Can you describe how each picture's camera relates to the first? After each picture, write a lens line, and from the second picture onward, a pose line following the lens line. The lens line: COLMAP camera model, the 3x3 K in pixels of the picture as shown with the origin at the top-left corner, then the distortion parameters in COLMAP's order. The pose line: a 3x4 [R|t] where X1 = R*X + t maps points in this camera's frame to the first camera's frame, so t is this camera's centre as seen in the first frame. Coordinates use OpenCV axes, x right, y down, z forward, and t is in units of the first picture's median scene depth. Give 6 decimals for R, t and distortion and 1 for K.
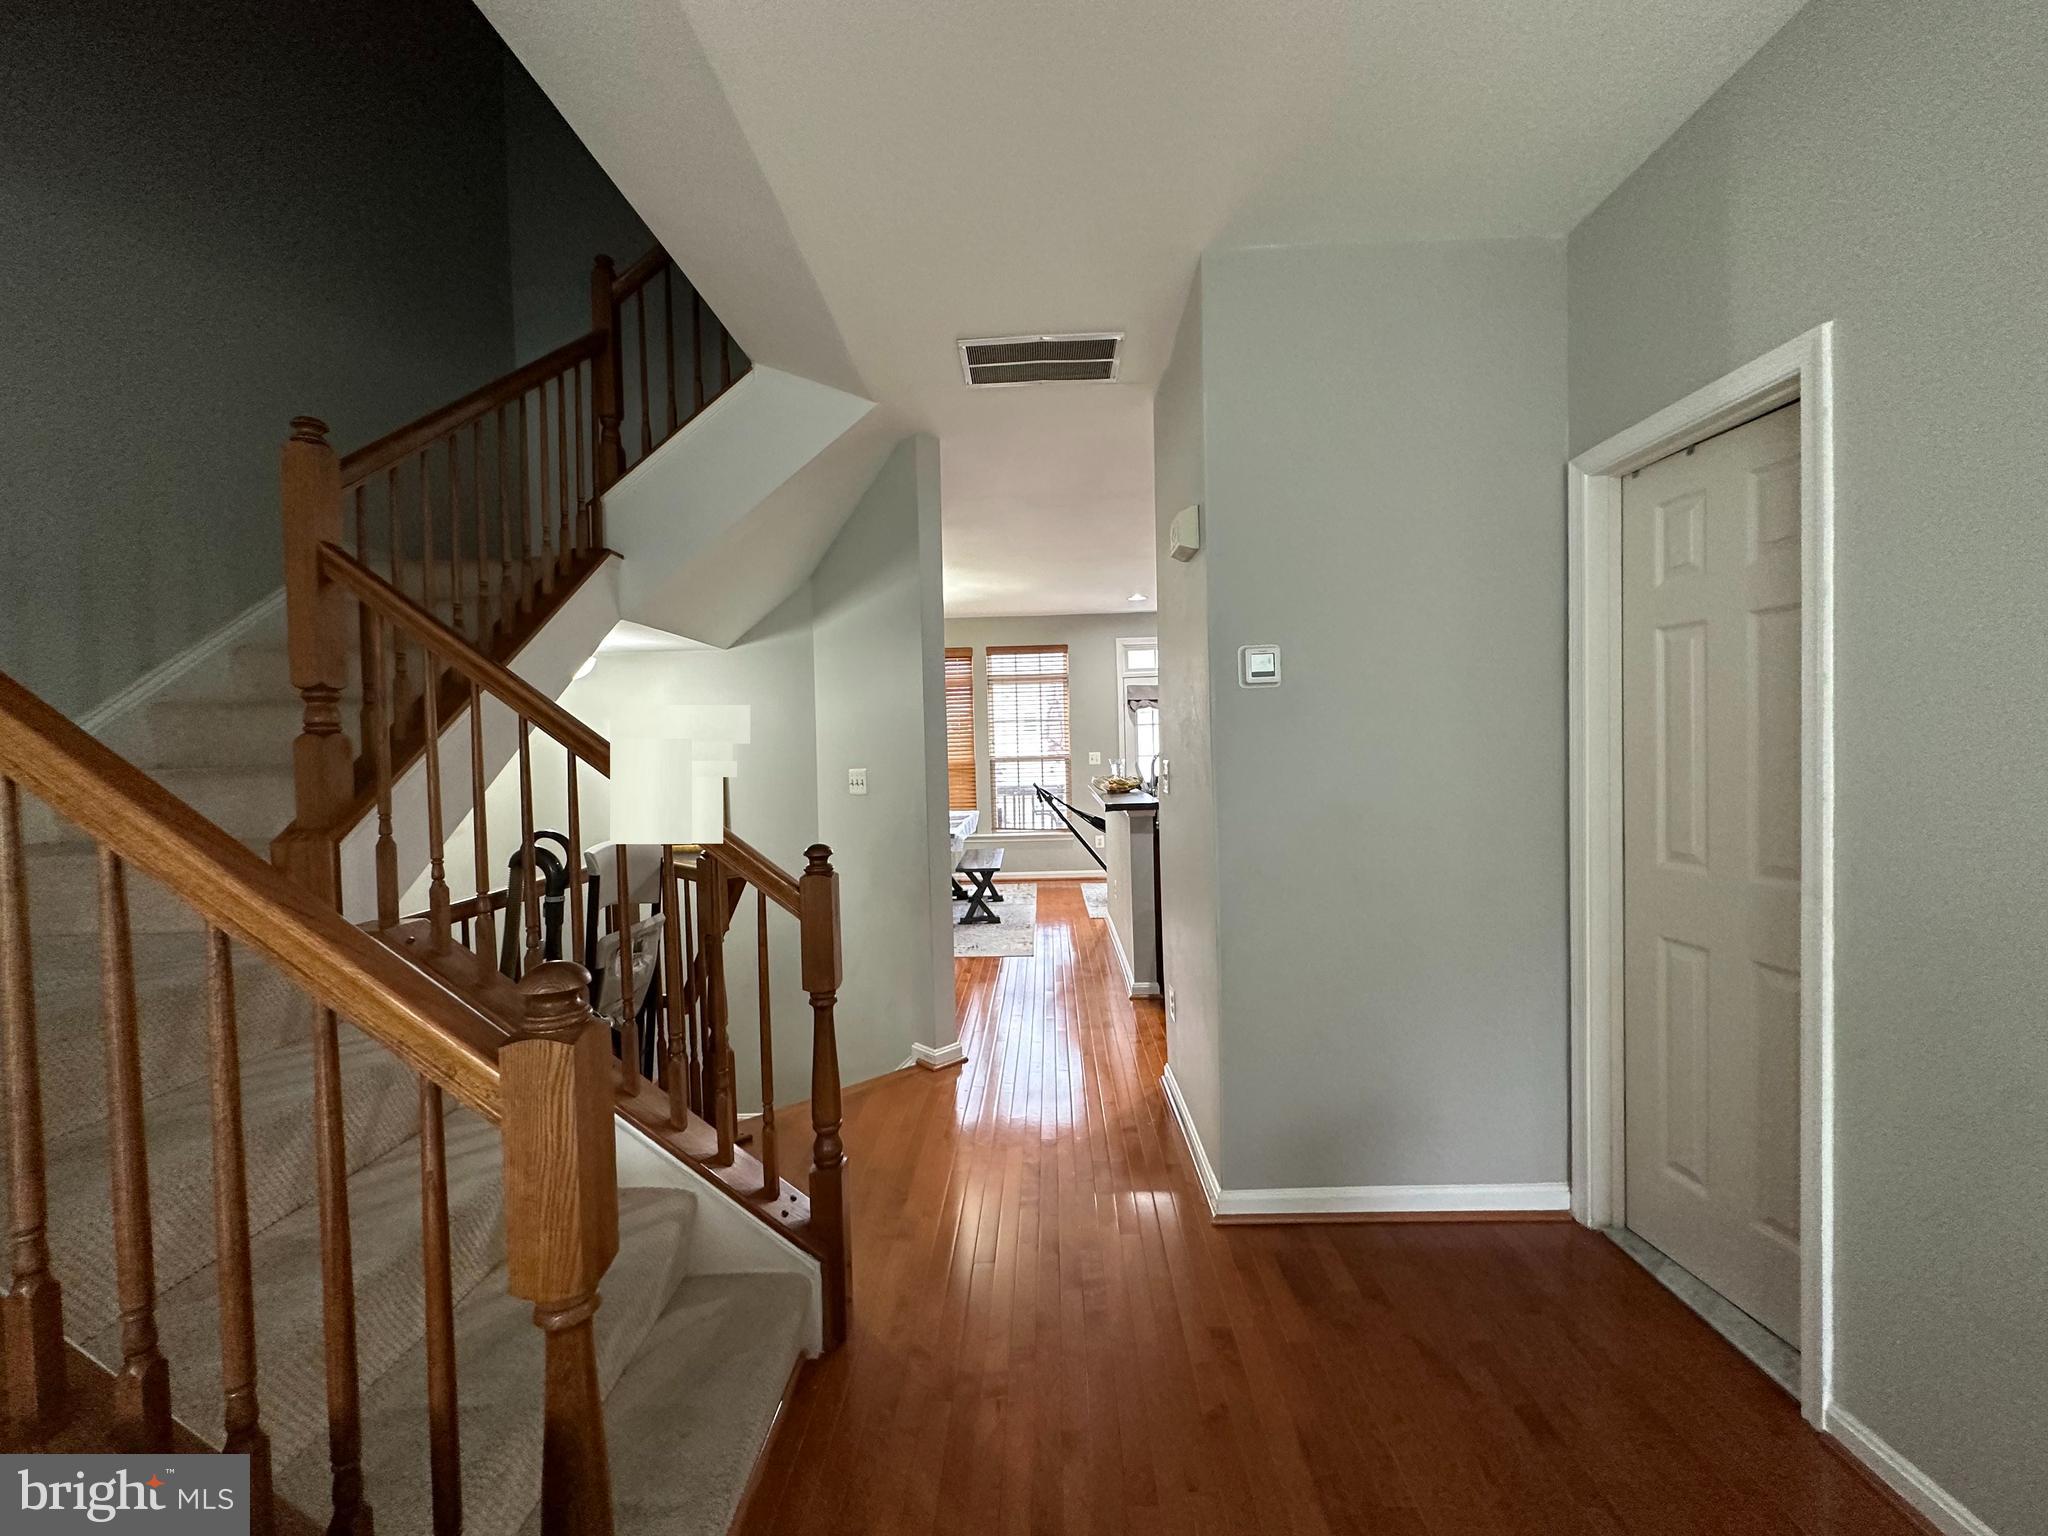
lens RADIAL K [[813.8, 0, 1021.8], [0, 813.8, 767.6], [0, 0, 1]] dist [-0.000247, 0.000076]
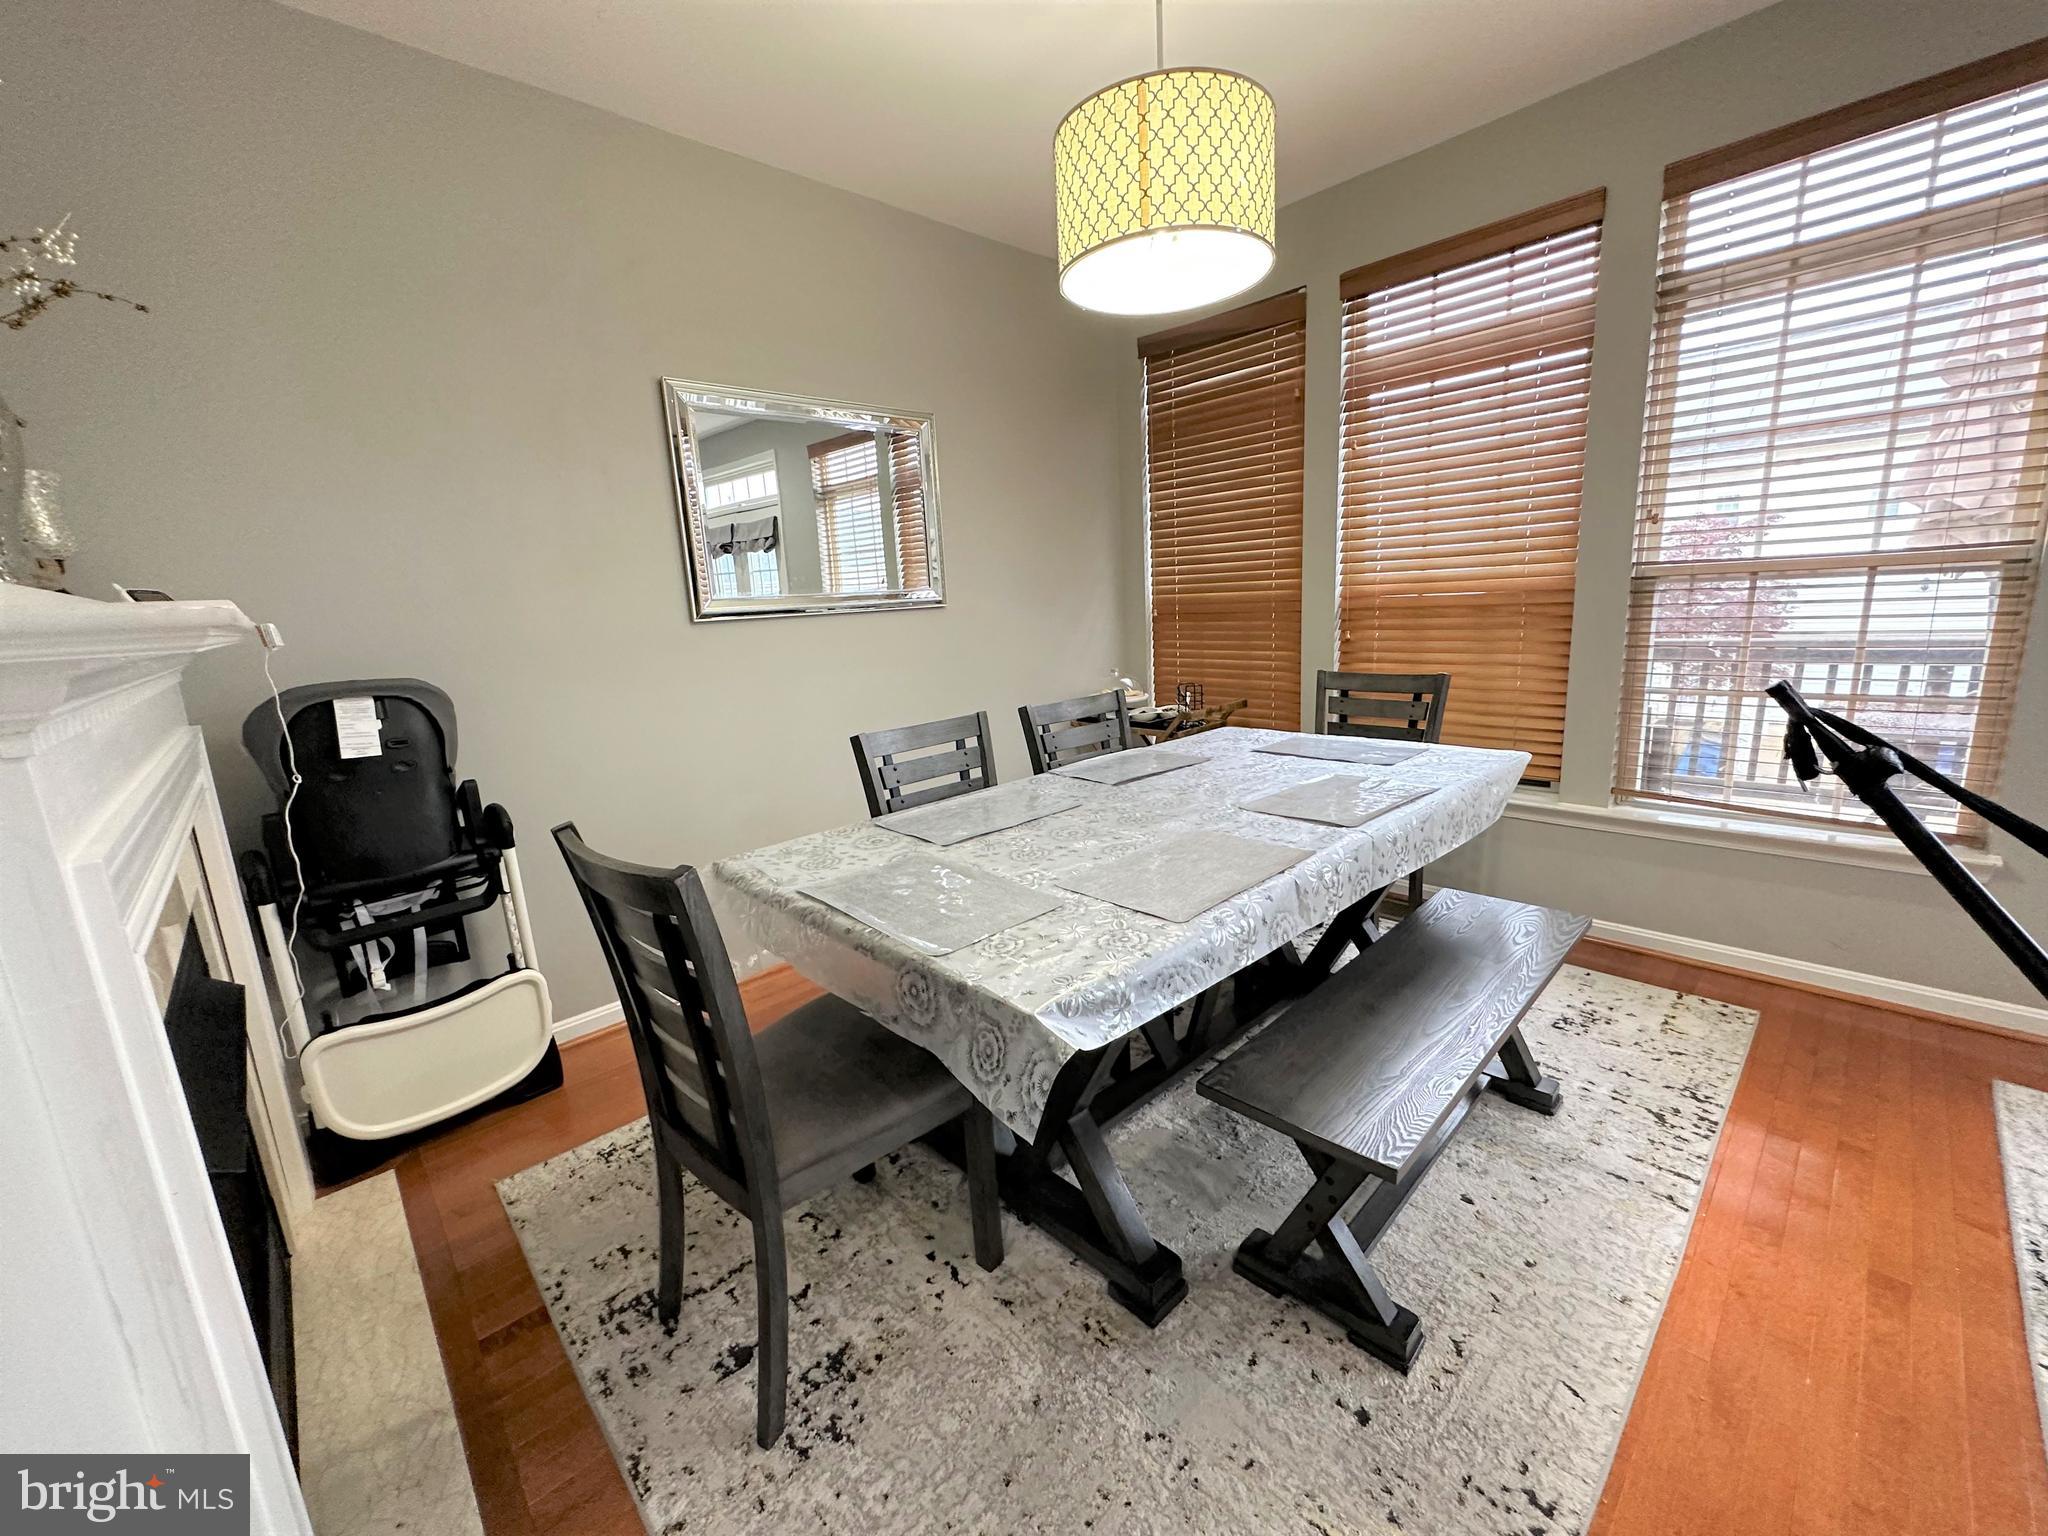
lens RADIAL K [[813.8, 0, 1024.7], [0, 813.8, 769.0], [0, 0, 1]] dist [-0.000247, 0.000076]
pose [[0.707028, 0.140459, -0.693096, 0.023371], [0.010489, 0.977887, 0.208872, -0.004658], [0.707107, -0.154949, 0.689920, 0.649724]]
